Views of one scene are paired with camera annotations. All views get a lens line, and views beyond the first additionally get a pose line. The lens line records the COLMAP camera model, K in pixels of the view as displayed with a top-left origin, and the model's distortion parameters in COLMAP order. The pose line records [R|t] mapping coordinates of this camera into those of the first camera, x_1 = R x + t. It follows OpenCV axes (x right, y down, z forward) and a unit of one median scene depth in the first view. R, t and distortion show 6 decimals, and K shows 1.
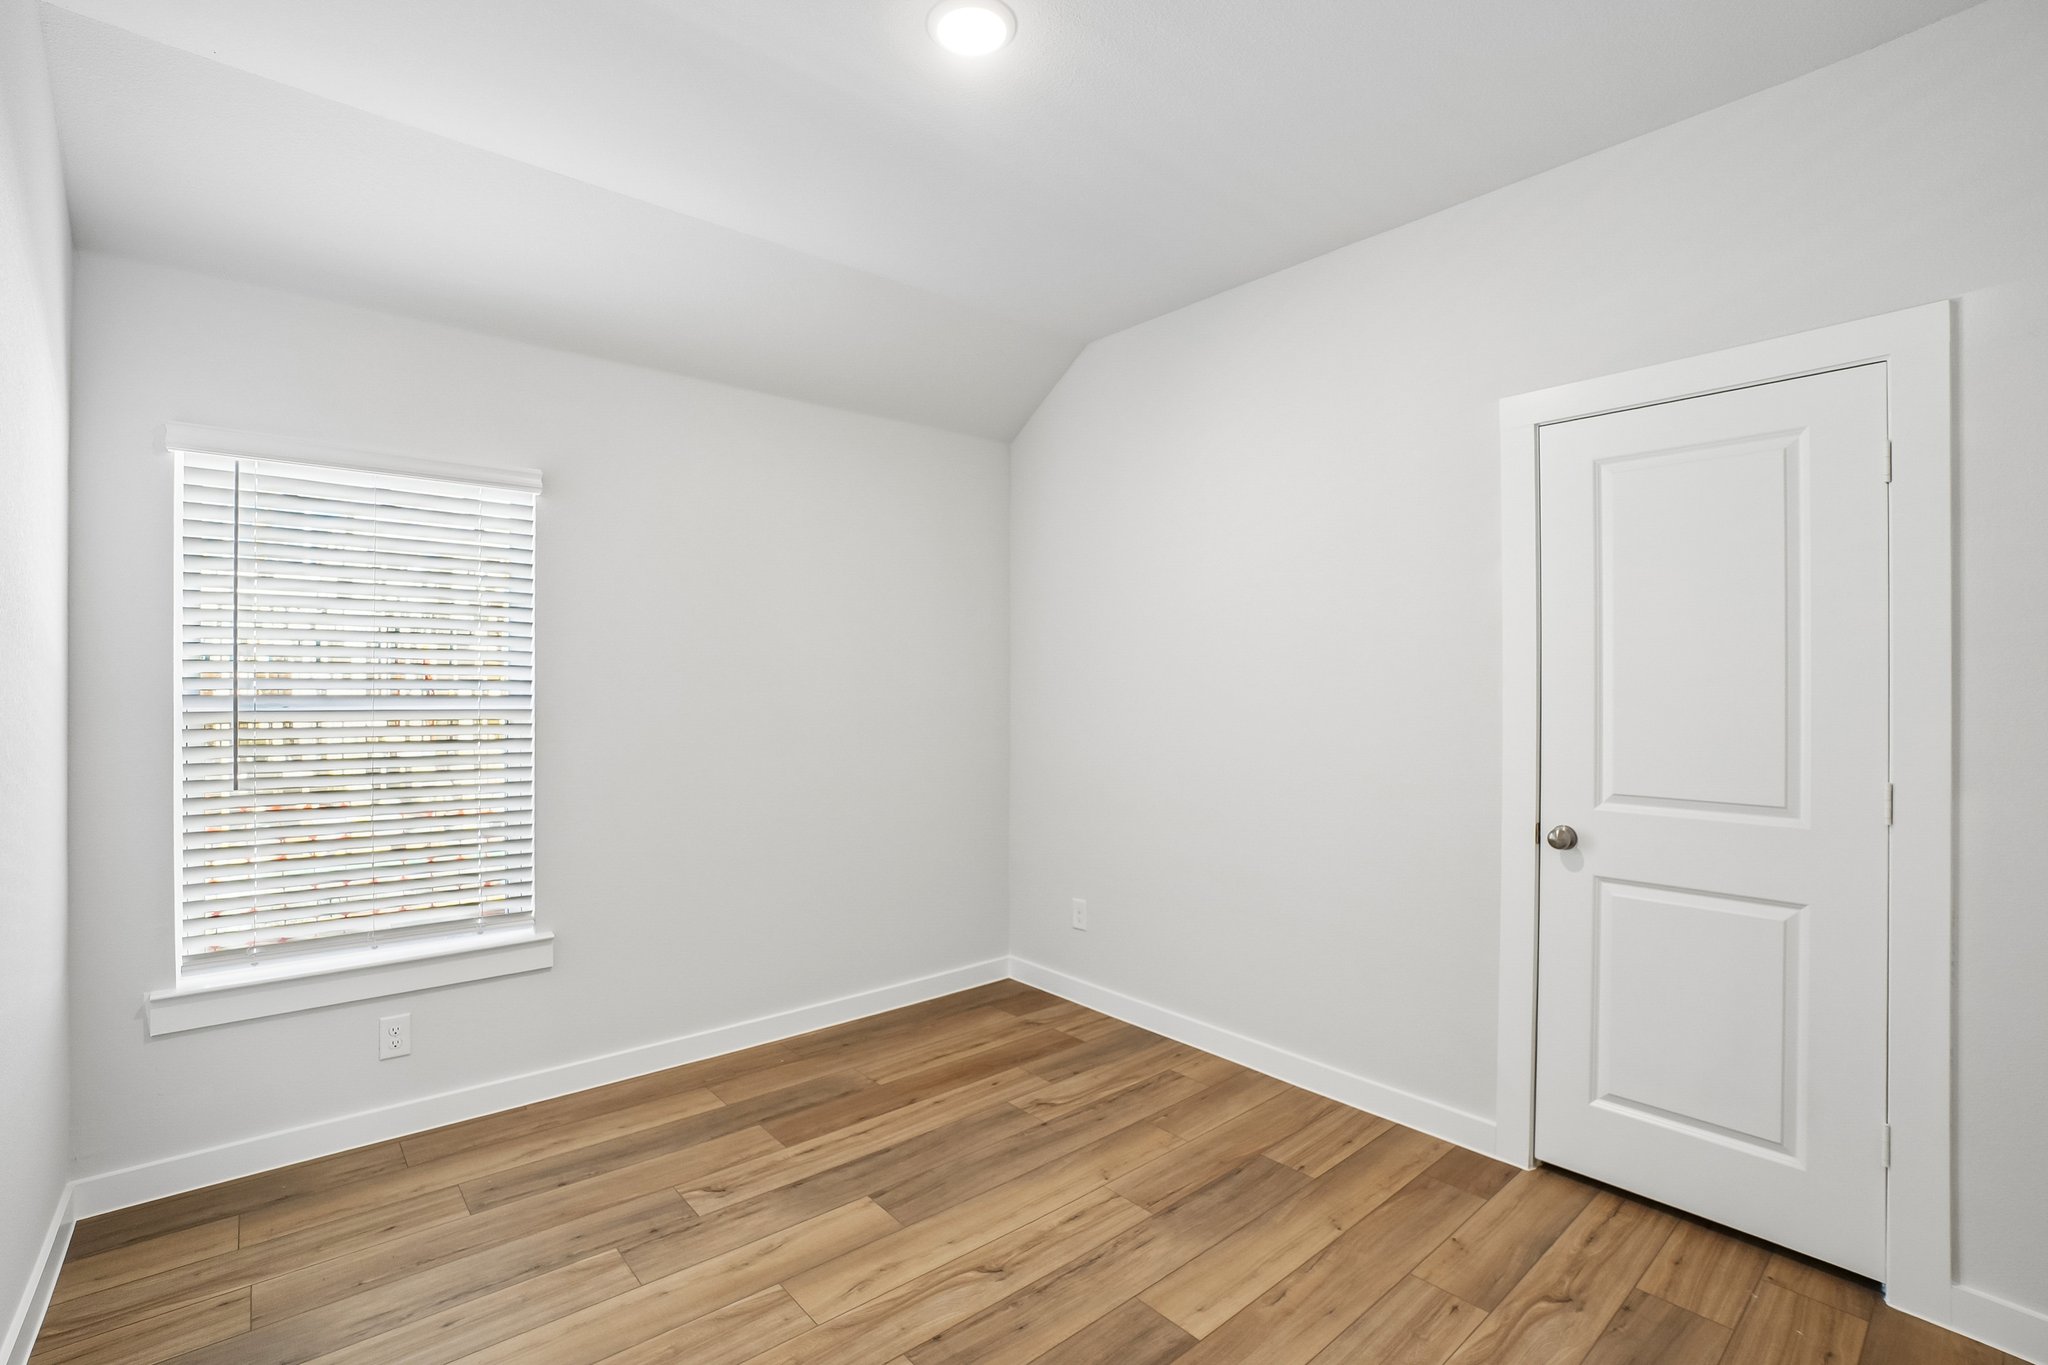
lens RADIAL K [[912.7, 0, 1010.2], [0, 912.7, 687.1], [0, 0, 1]] dist [-0.043248, 0.015907]
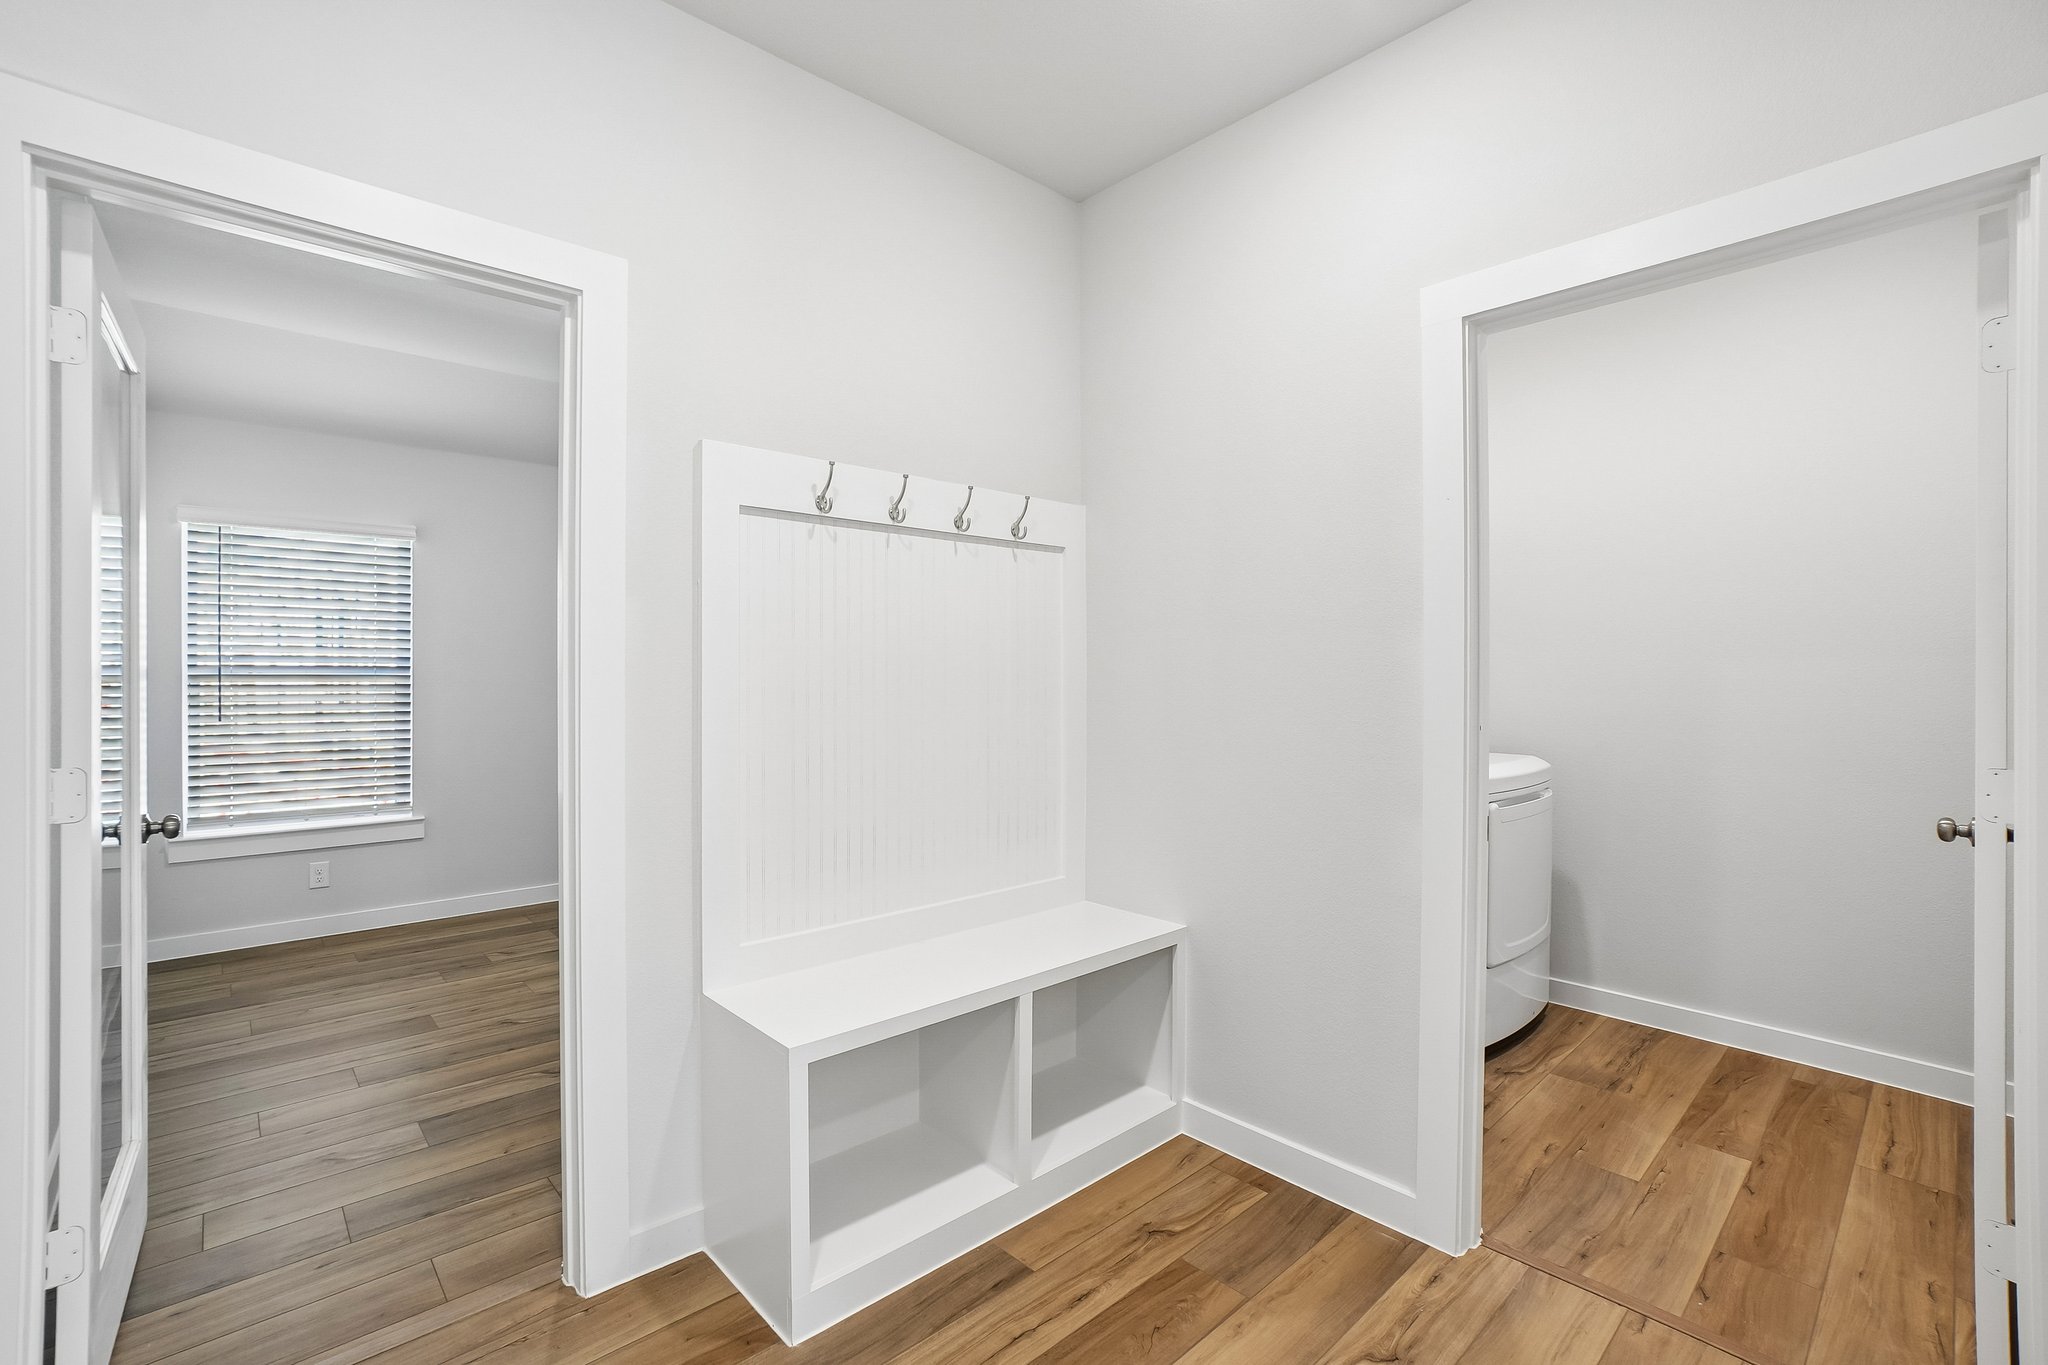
lens RADIAL K [[912.7, 0, 1041.6], [0, 912.7, 674.3], [0, 0, 1]] dist [-0.043248, 0.015907]
pose [[0.998887, 0.002370, 0.047108, 0.625430], [-0.002601, 0.999985, 0.004823, 0.014807], [-0.047096, -0.004940, 0.998878, -0.778897]]
